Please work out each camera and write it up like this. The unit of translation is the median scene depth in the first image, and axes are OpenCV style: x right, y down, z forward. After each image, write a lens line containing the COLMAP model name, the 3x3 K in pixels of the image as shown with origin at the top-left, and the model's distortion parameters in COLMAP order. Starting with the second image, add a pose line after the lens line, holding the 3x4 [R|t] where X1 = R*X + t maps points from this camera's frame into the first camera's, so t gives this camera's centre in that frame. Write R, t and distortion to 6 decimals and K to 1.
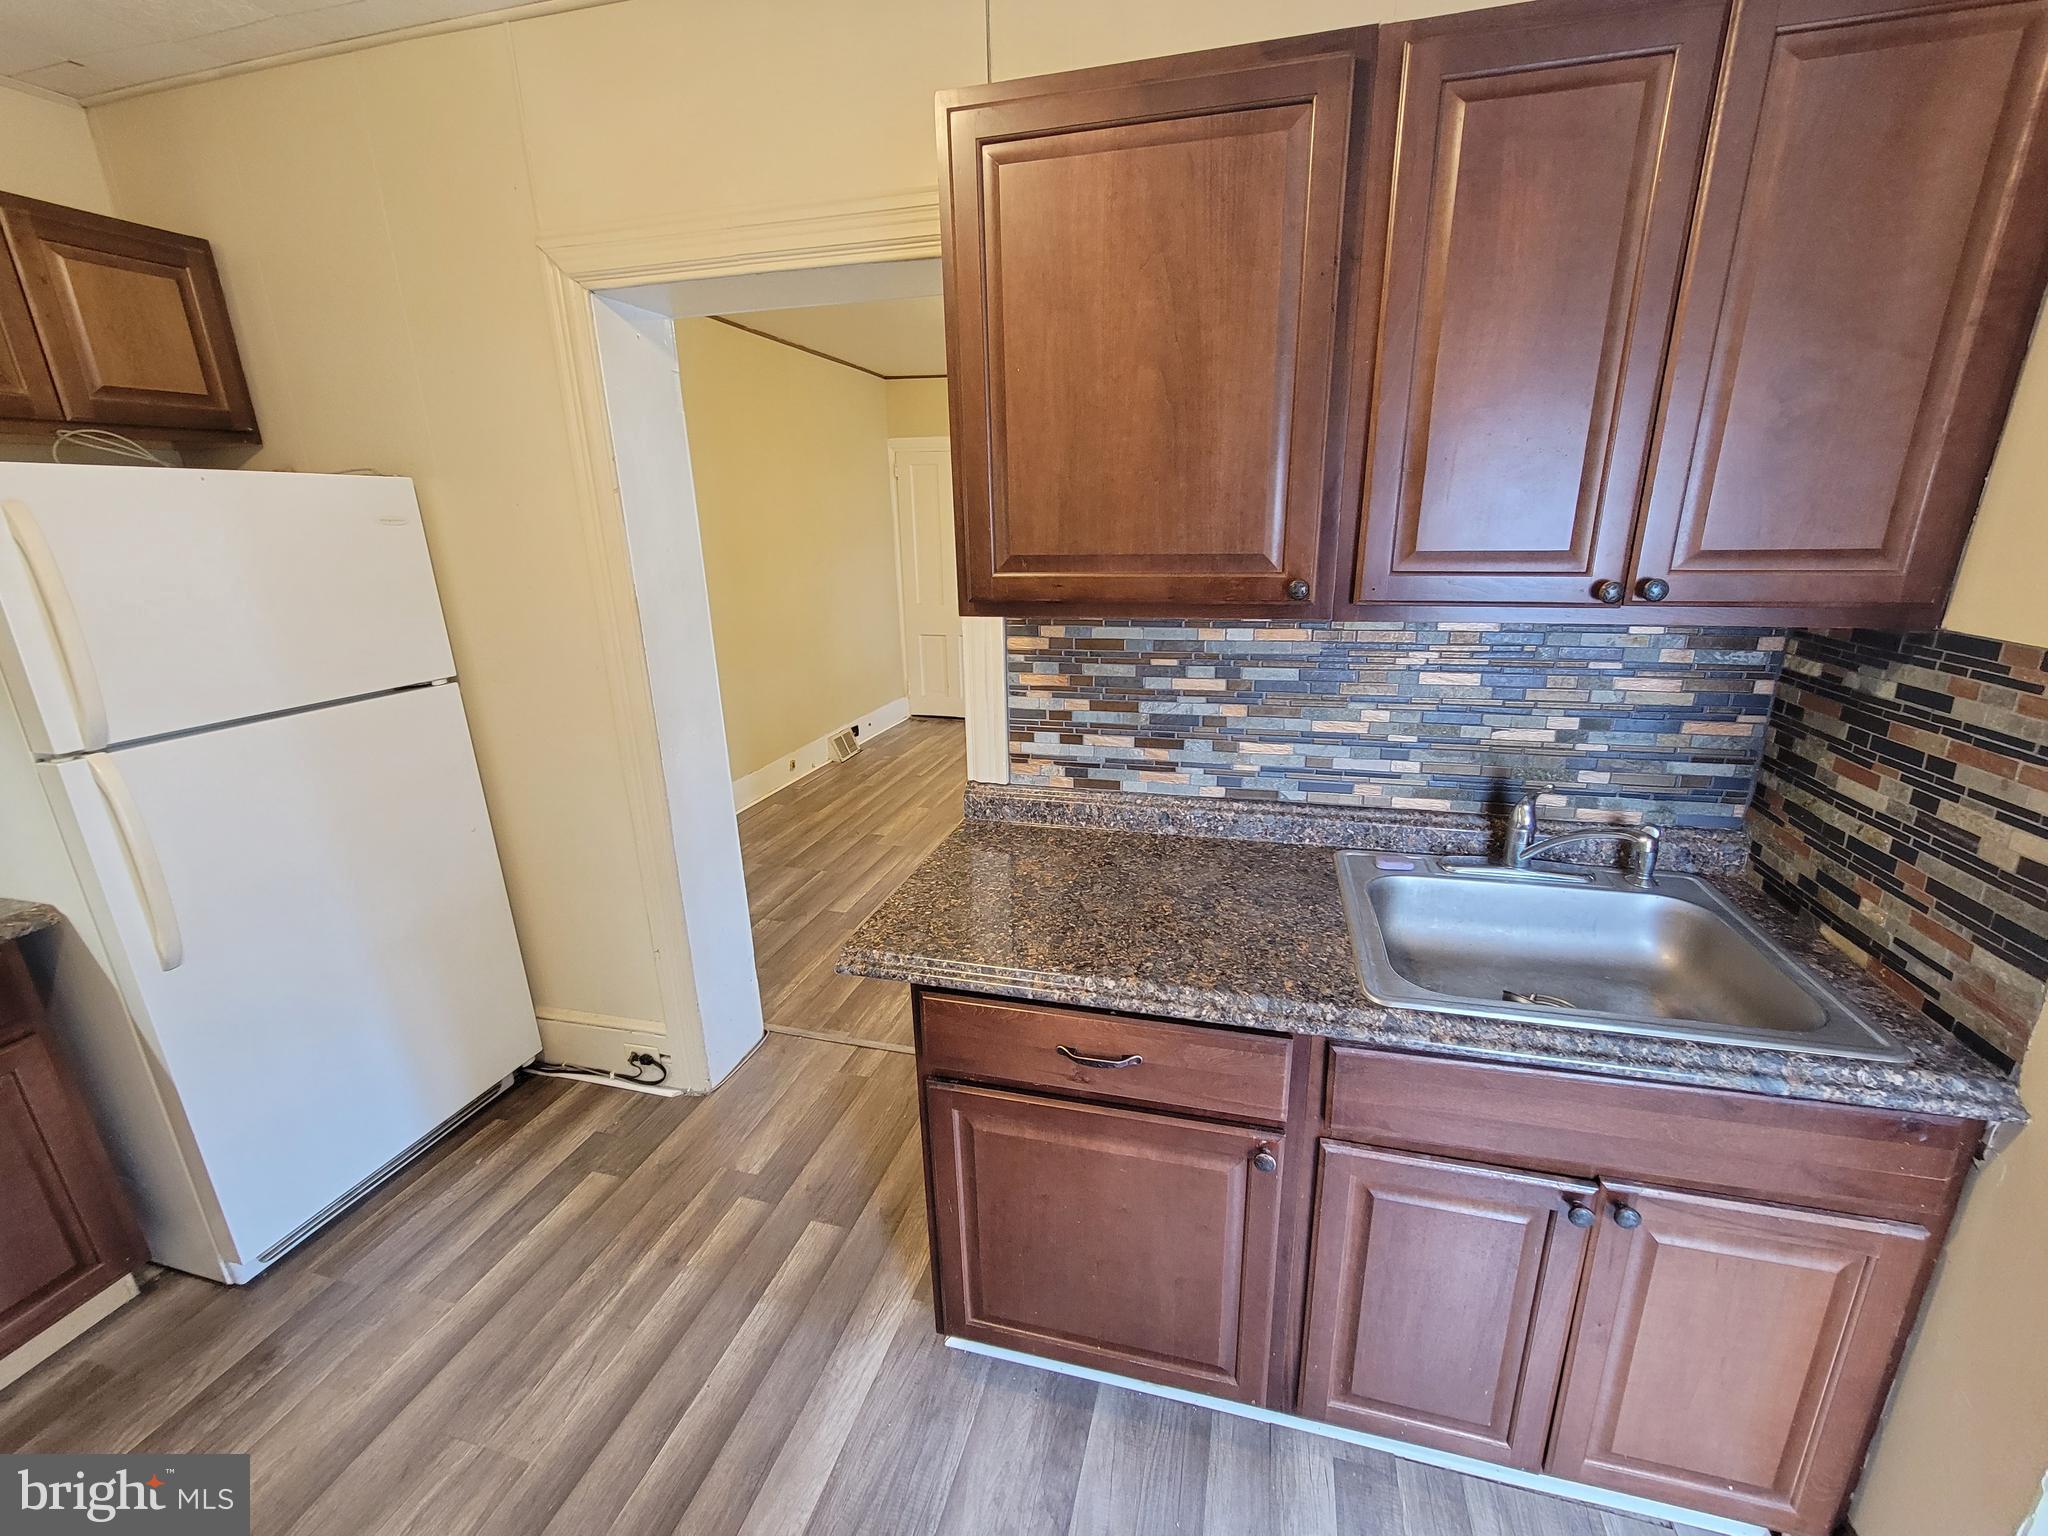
lens RADIAL K [[835.0, 0, 1032.1], [0, 835.0, 765.0], [0, 0, 1]] dist [0.003101, -0.001086]
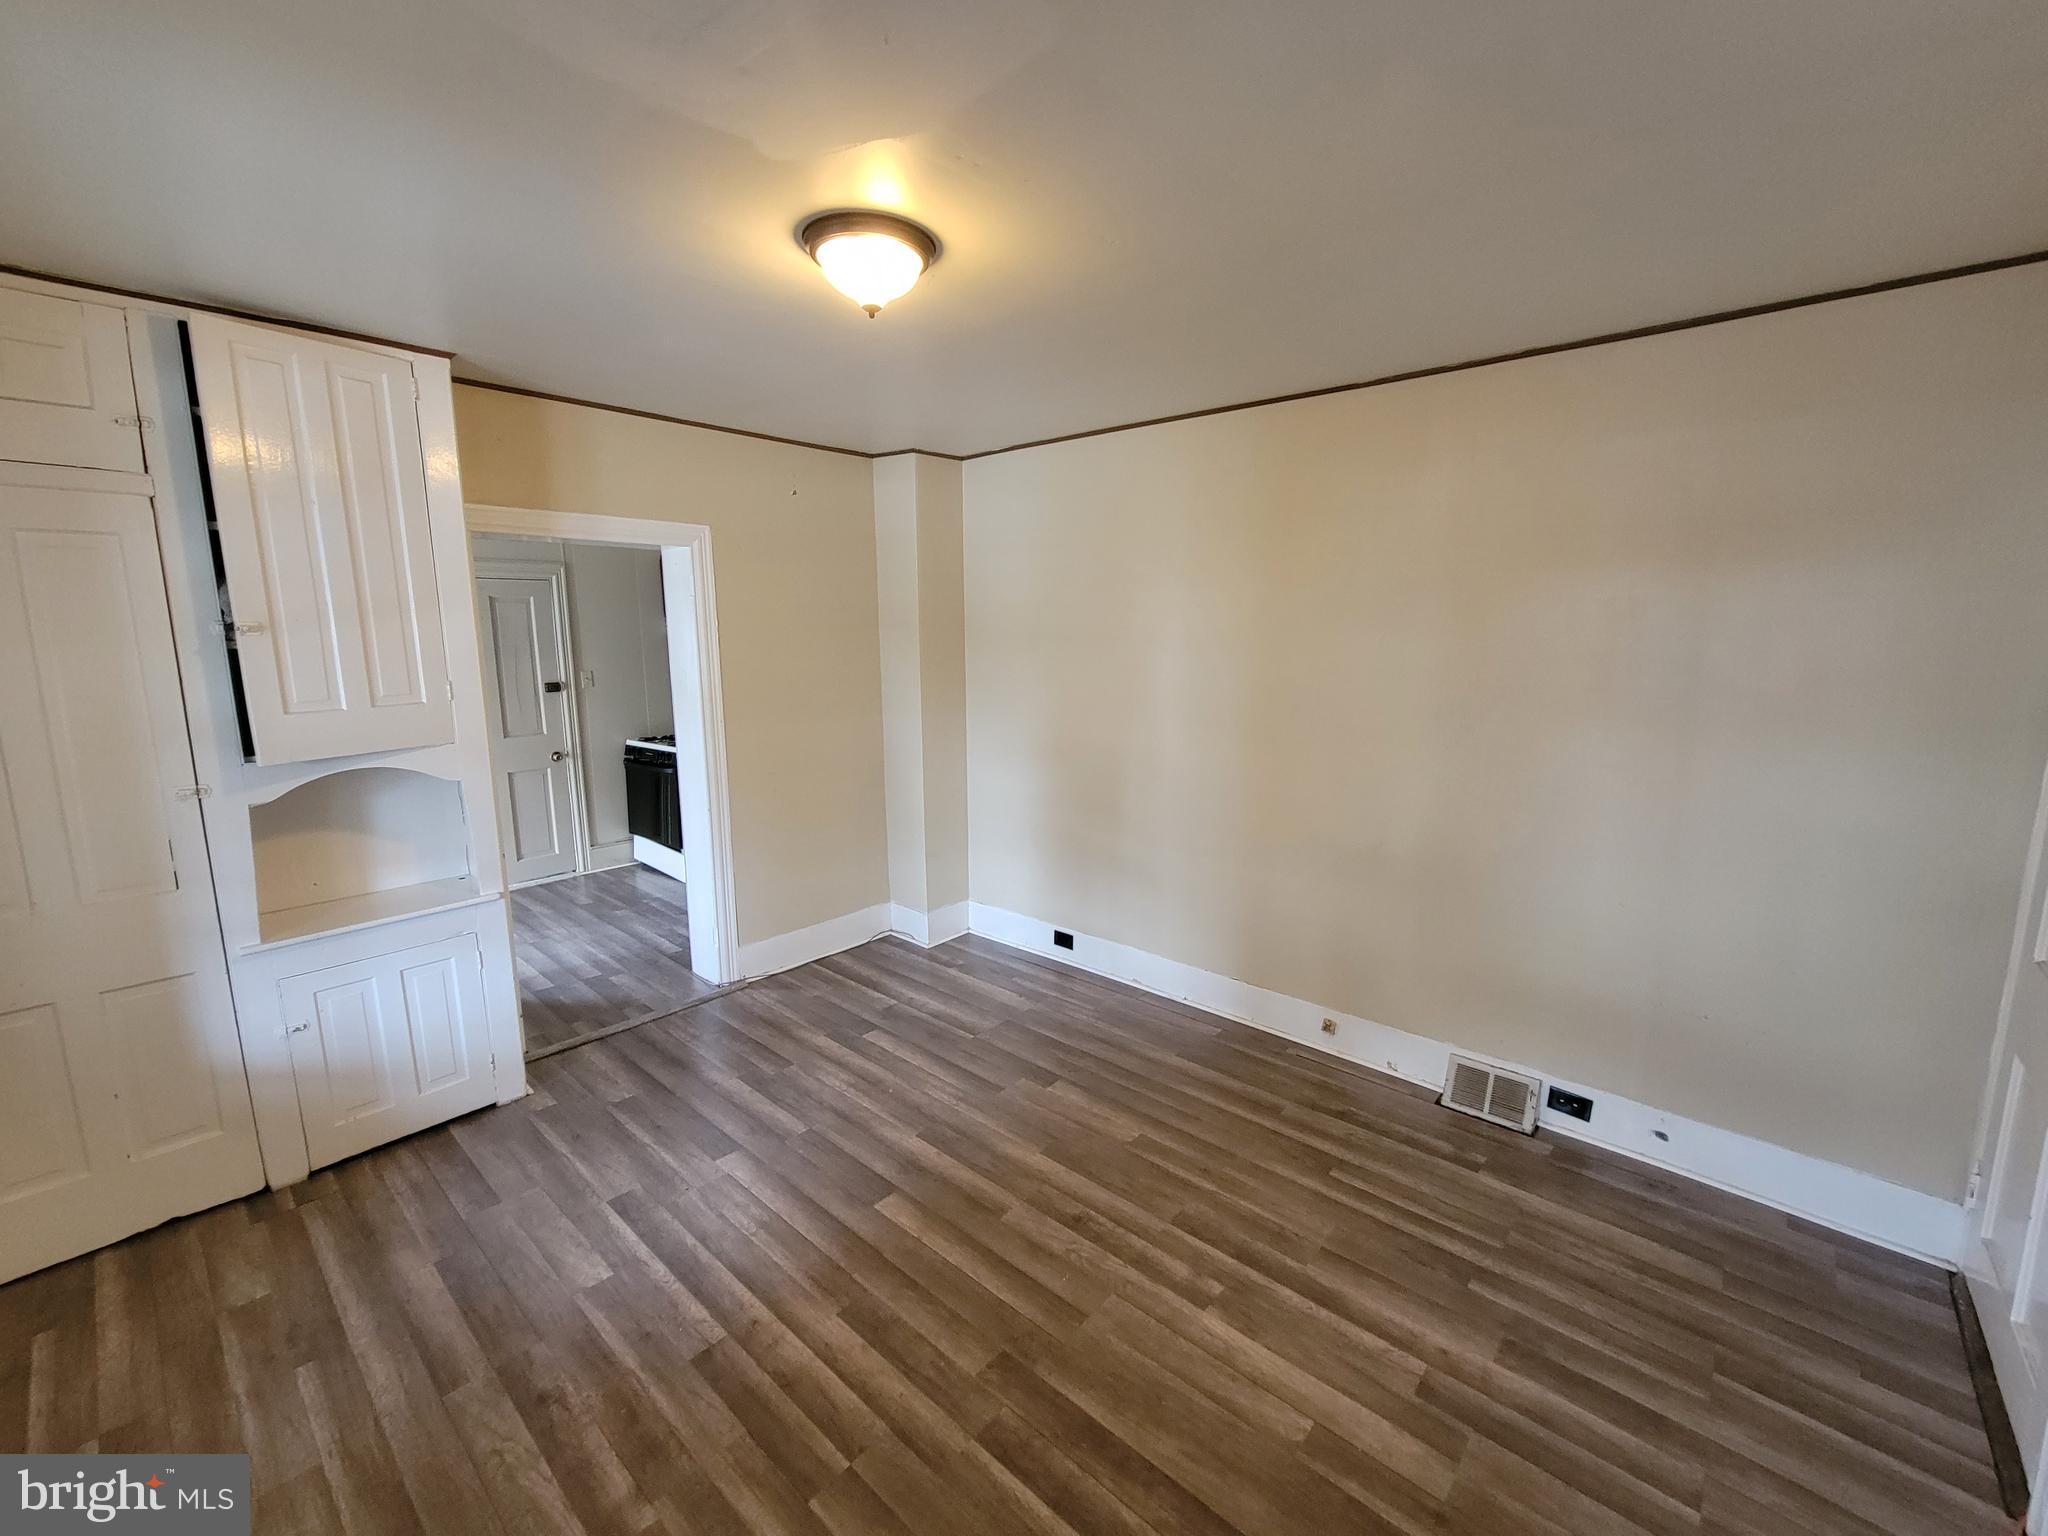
lens RADIAL K [[835.0, 0, 1041.2], [0, 835.0, 767.4], [0, 0, 1]] dist [0.003101, -0.001086]
pose [[-0.446015, 0.168072, -0.879103, 0.360672], [-0.246294, 0.921242, 0.301086, -0.338093], [0.860471, 0.350806, -0.369492, 1.022757]]
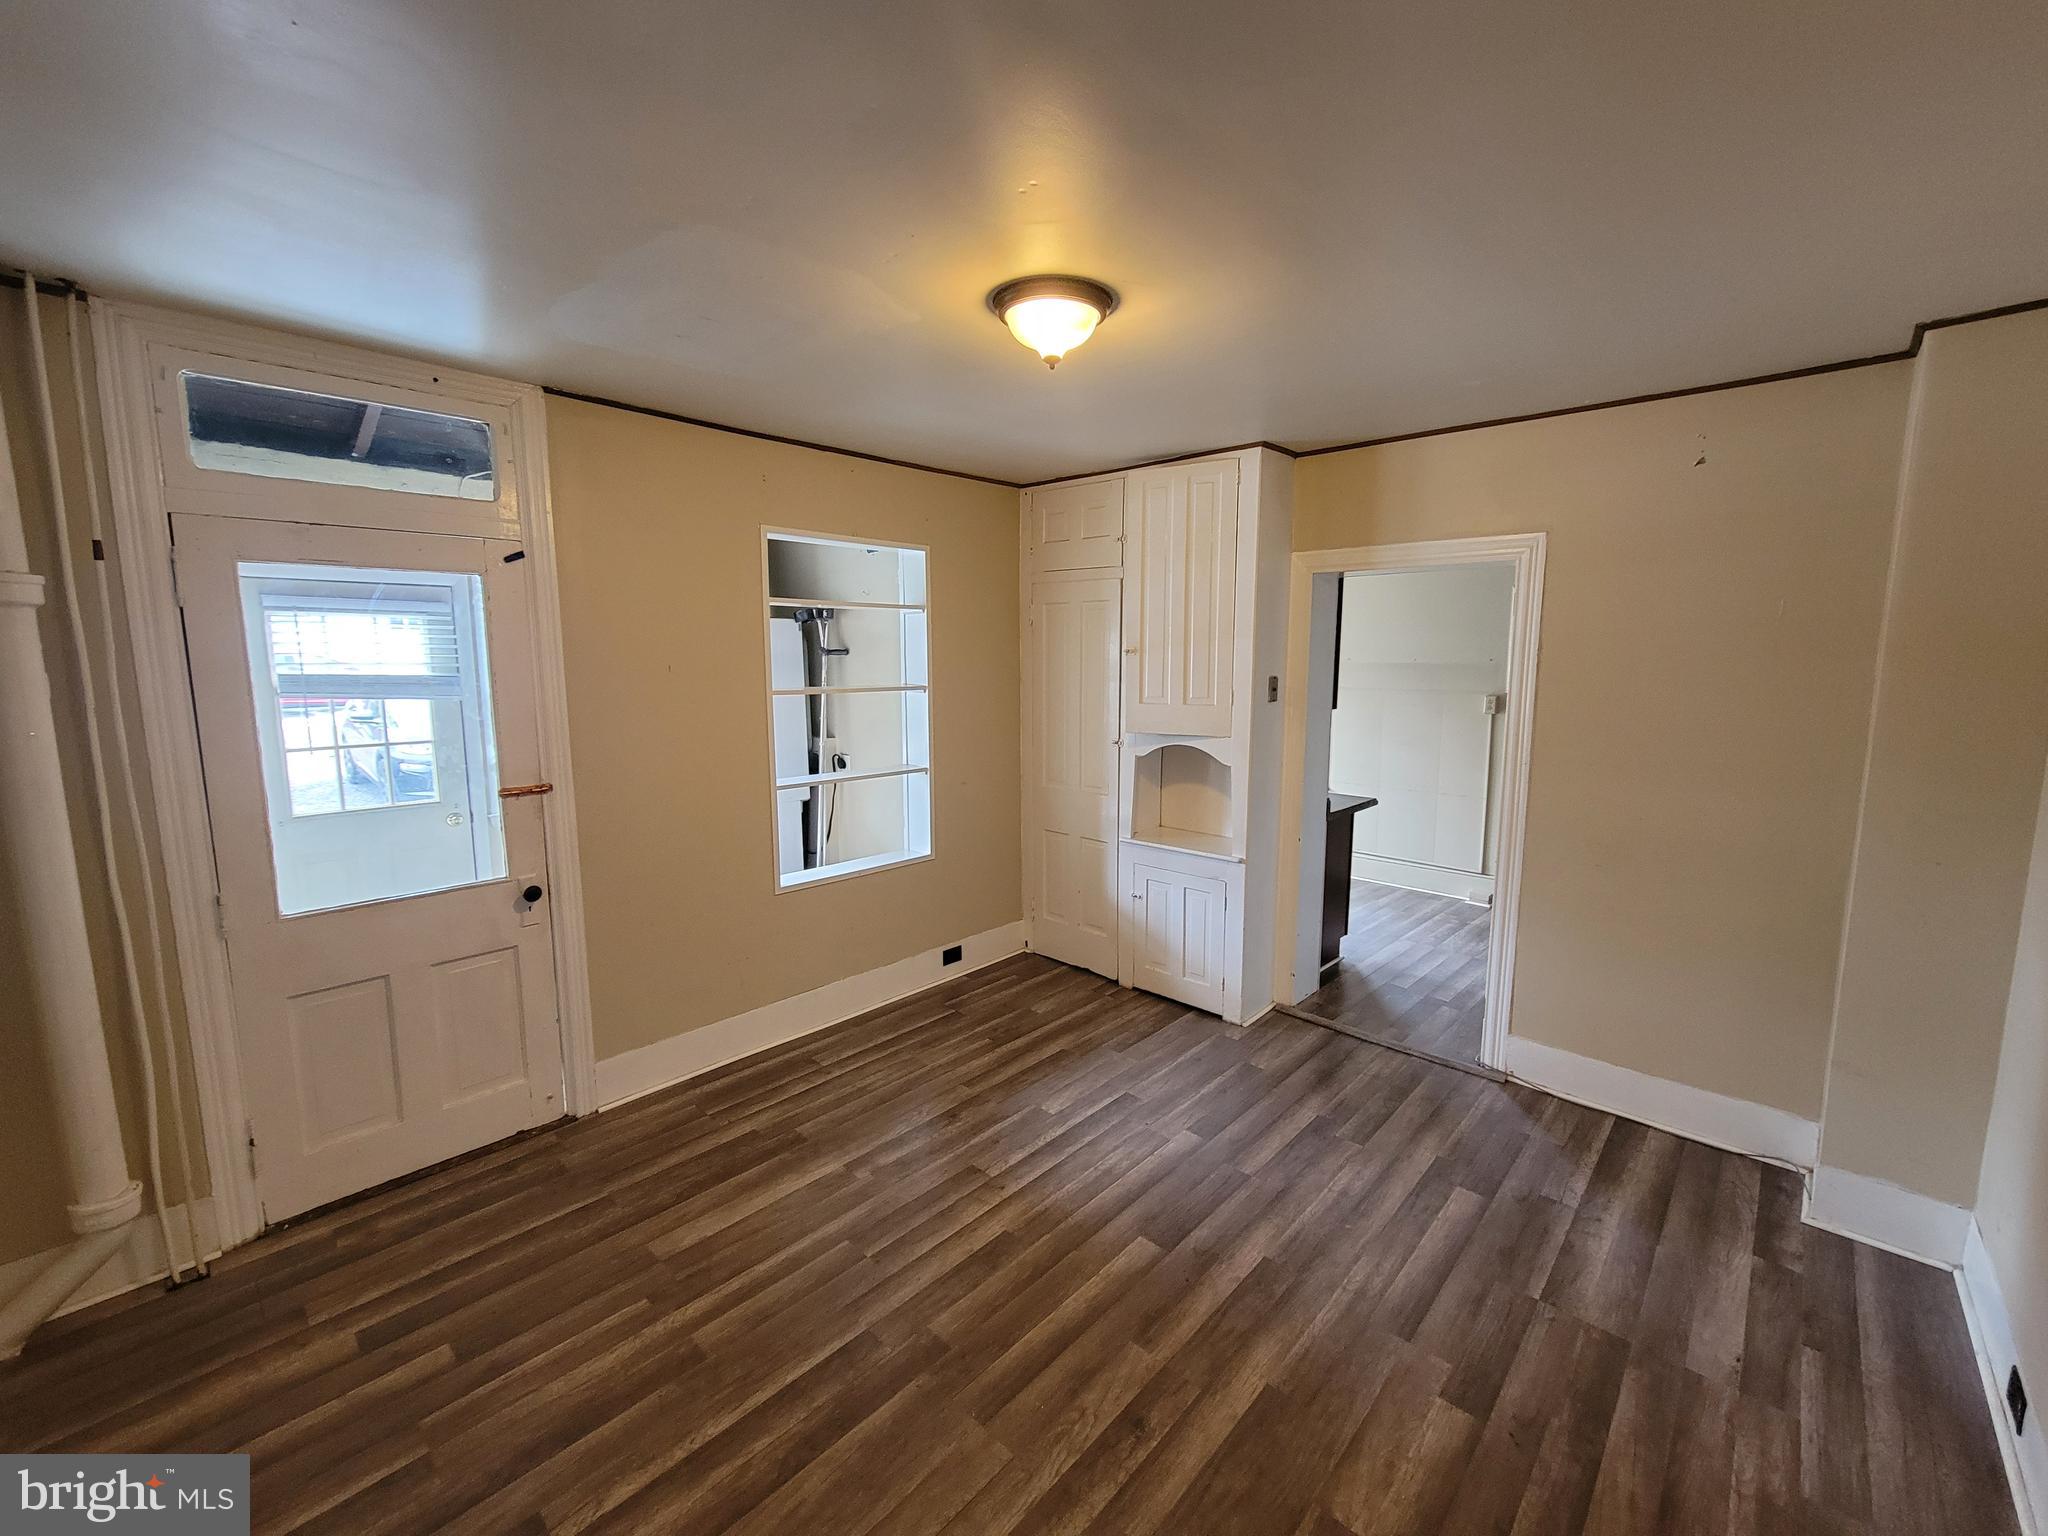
lens RADIAL K [[835.0, 0, 1037.2], [0, 835.0, 762.7], [0, 0, 1]] dist [0.003101, -0.001086]
pose [[-0.884795, -0.049088, 0.463387, -0.155548], [0.143793, 0.917143, 0.371716, -0.368483], [-0.443239, 0.395524, -0.804425, 1.157386]]
